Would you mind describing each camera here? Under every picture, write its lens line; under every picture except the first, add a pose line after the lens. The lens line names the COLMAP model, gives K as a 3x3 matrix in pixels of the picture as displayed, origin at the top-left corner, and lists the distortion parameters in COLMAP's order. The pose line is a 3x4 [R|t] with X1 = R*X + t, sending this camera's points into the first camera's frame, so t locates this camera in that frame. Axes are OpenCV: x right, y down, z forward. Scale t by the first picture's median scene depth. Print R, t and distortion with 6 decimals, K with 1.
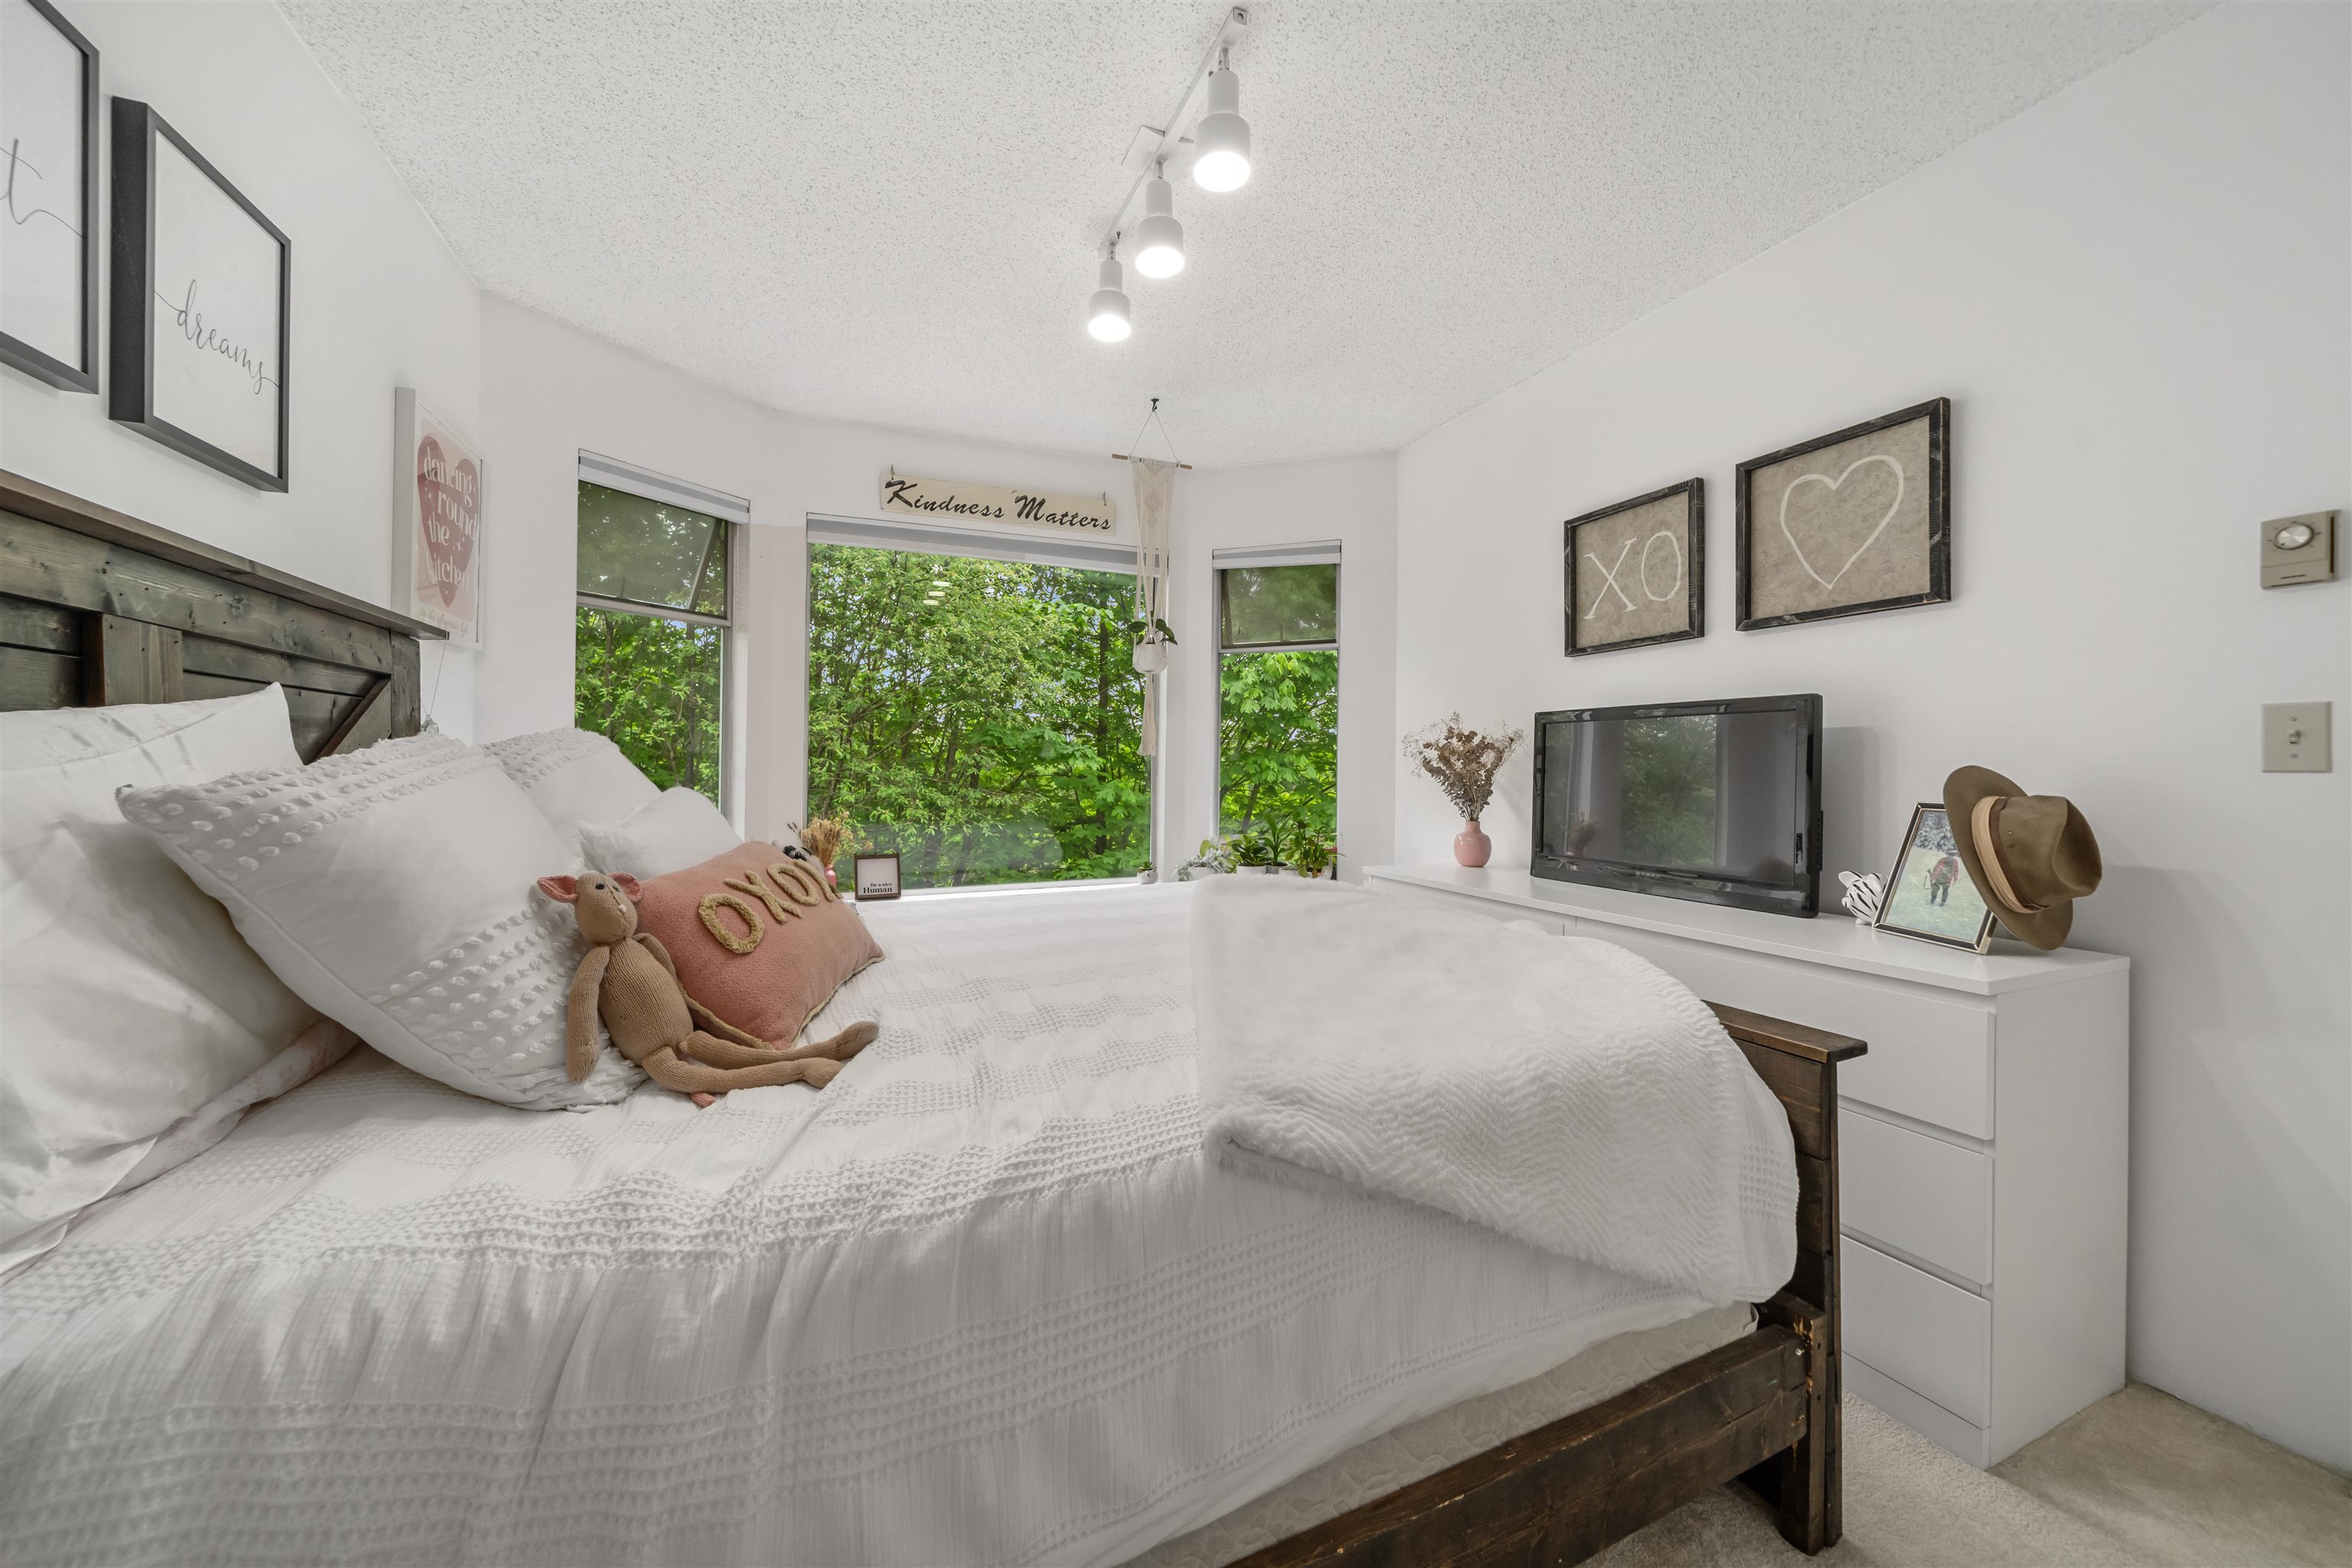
lens RADIAL K [[831.9, 0, 1176.9], [0, 831.9, 764.4], [0, 0, 1]] dist [-0.001271, -0.000193]
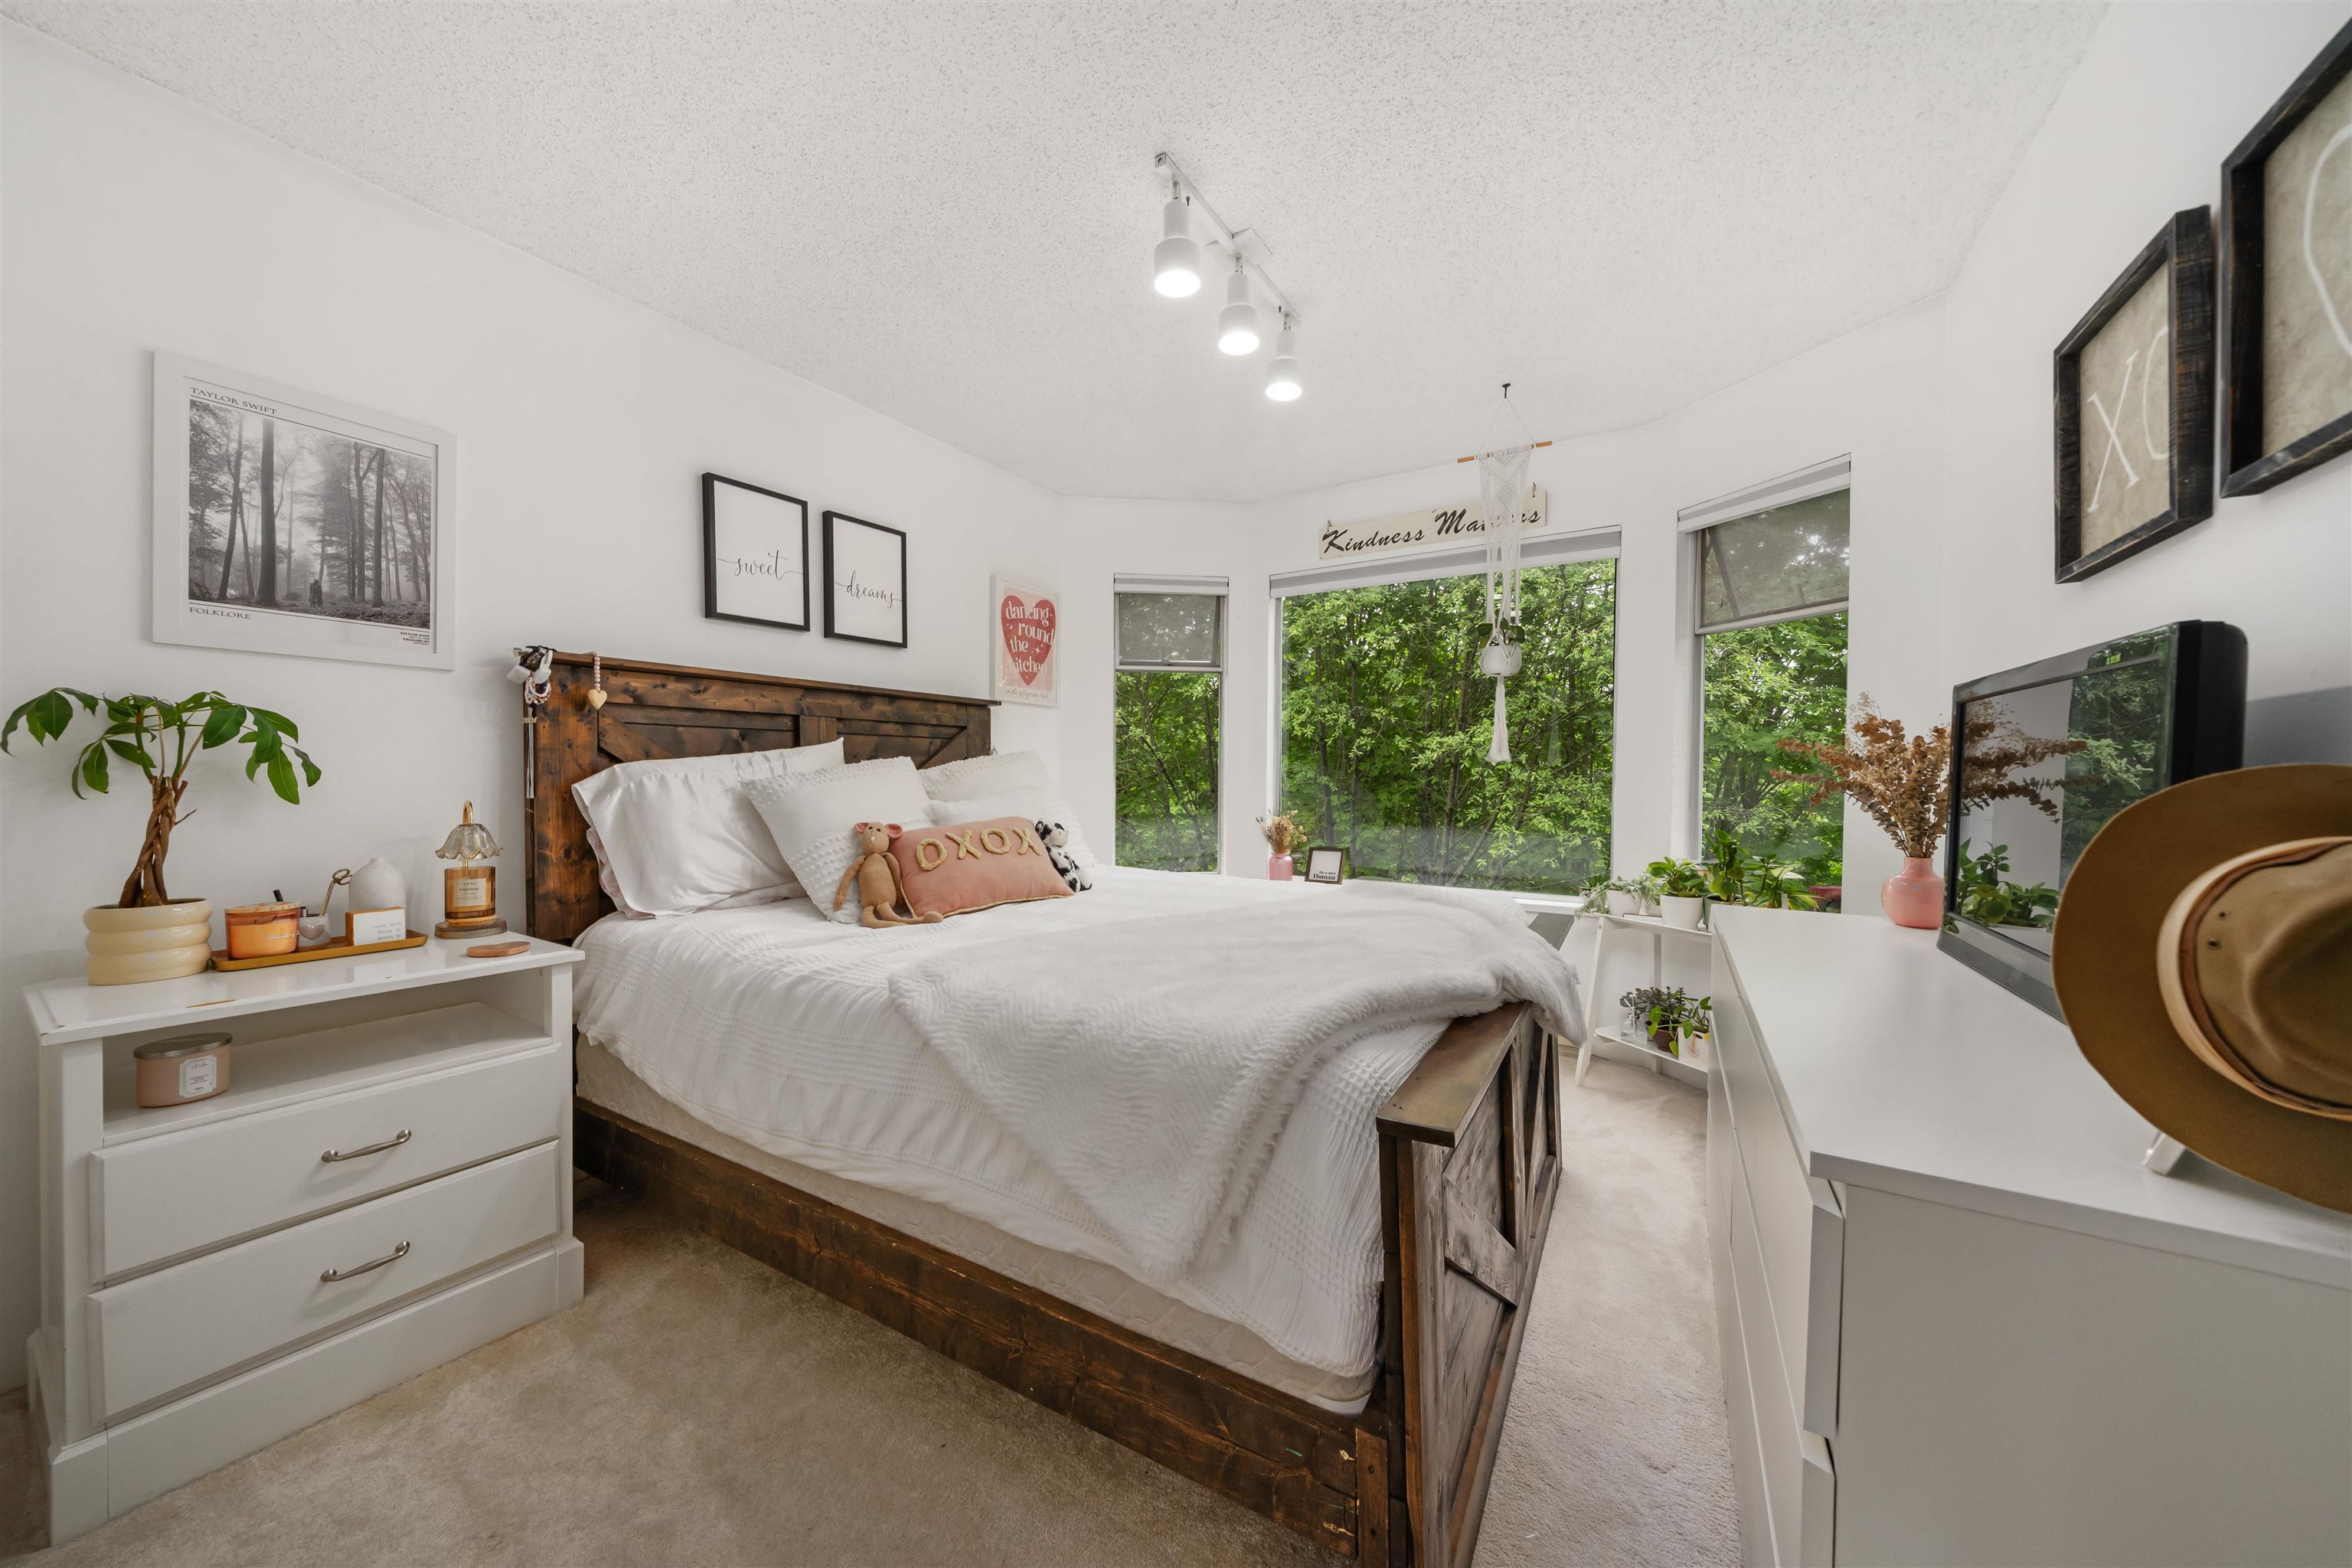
lens RADIAL K [[816.4, 0, 1163.1], [0, 816.4, 790.5], [0, 0, 1]] dist [-0.001289, -0.000370]
pose [[0.578152, 0.015447, -0.815783, 0.714713], [0.000727, 0.999811, 0.019447, 0.004640], [0.815929, -0.011837, 0.578032, 0.198551]]
